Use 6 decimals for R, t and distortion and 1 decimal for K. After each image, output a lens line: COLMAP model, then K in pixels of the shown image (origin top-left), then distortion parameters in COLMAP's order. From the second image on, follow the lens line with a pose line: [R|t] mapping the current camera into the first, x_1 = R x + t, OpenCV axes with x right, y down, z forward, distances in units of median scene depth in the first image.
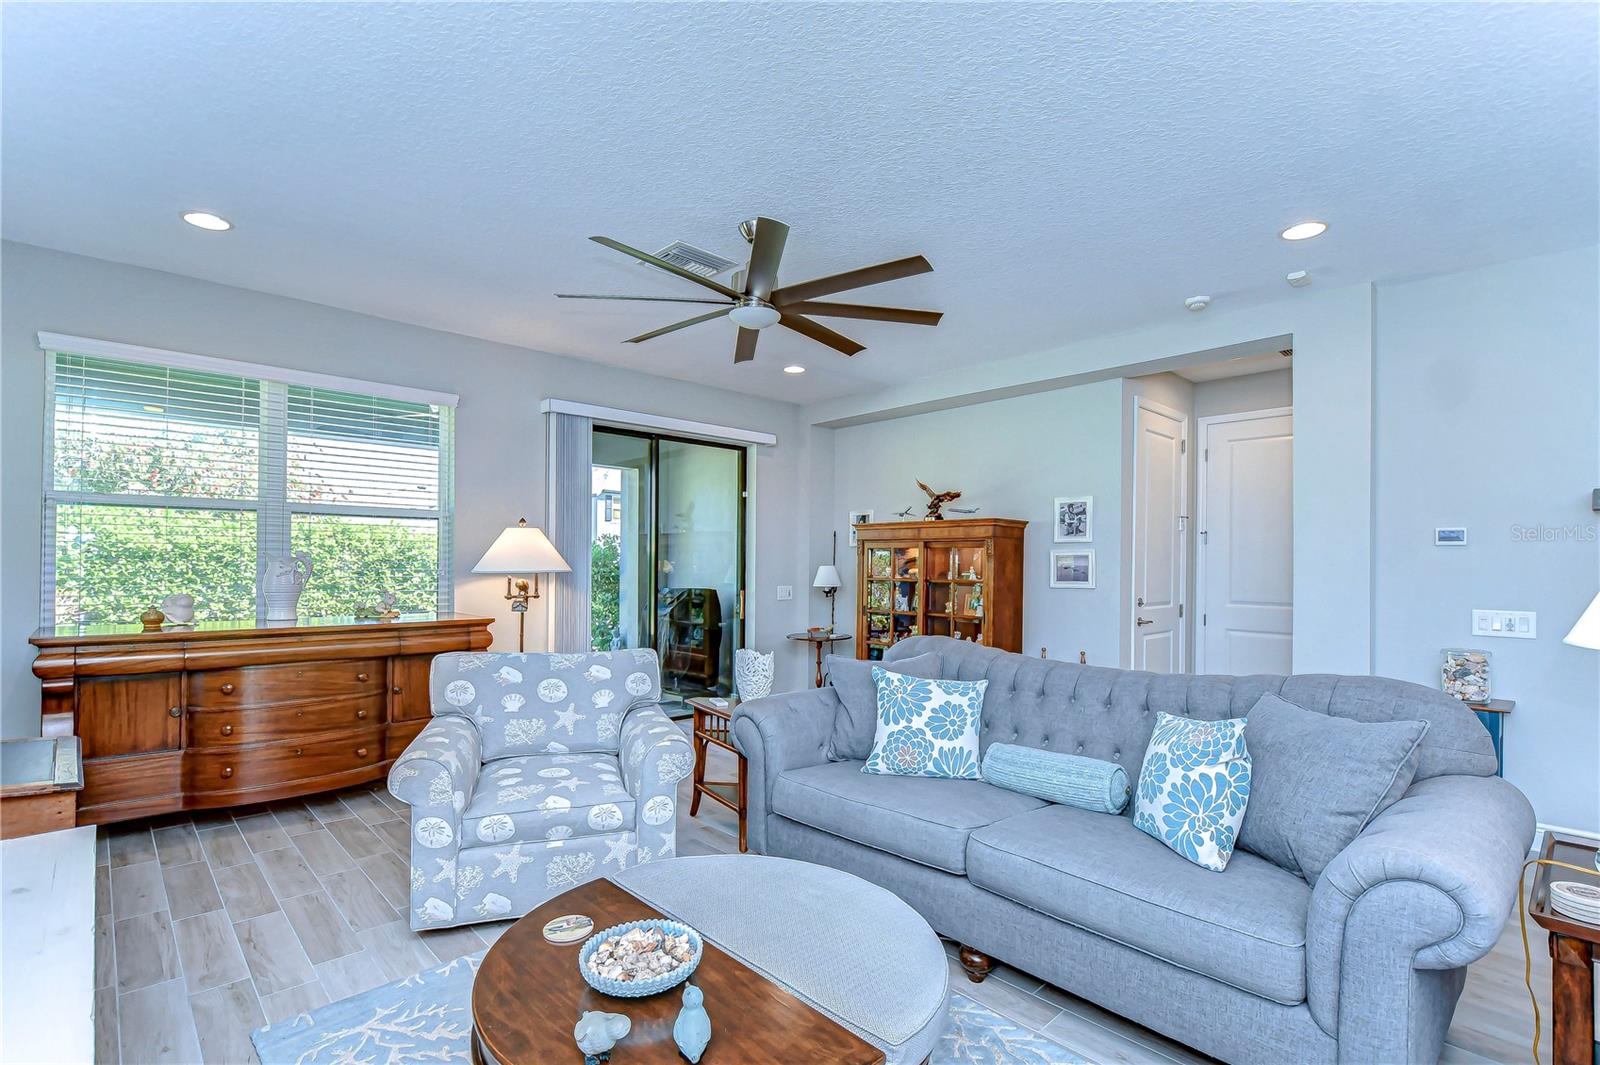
lens RADIAL K [[722.8, 0, 790.4], [0, 722.8, 561.3], [0, 0, 1]] dist [0.001991, 0.000212]
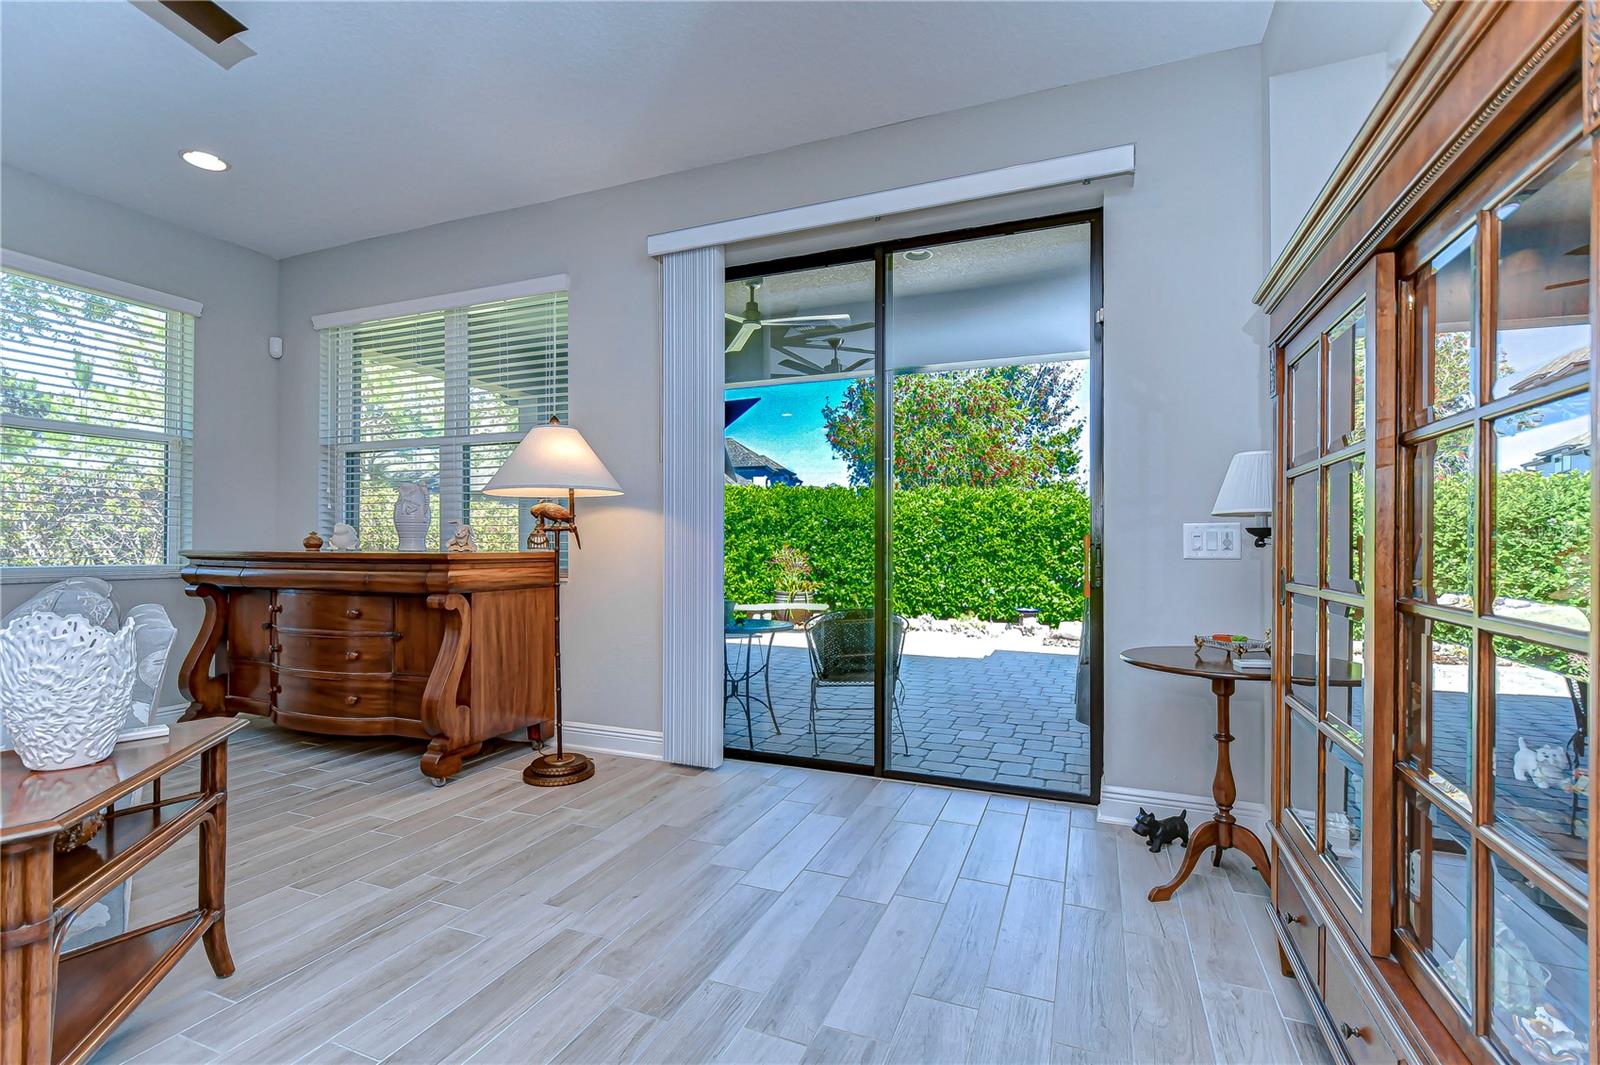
lens RADIAL K [[694.0, 0, 795.1], [0, 694.0, 552.7], [0, 0, 1]] dist [0.000358, -0.009830]
pose [[0.403890, 0.002601, -0.914804, 0.450777], [0.003302, 0.999985, 0.004301, 0.102532], [0.914802, -0.004758, 0.403875, 1.377720]]
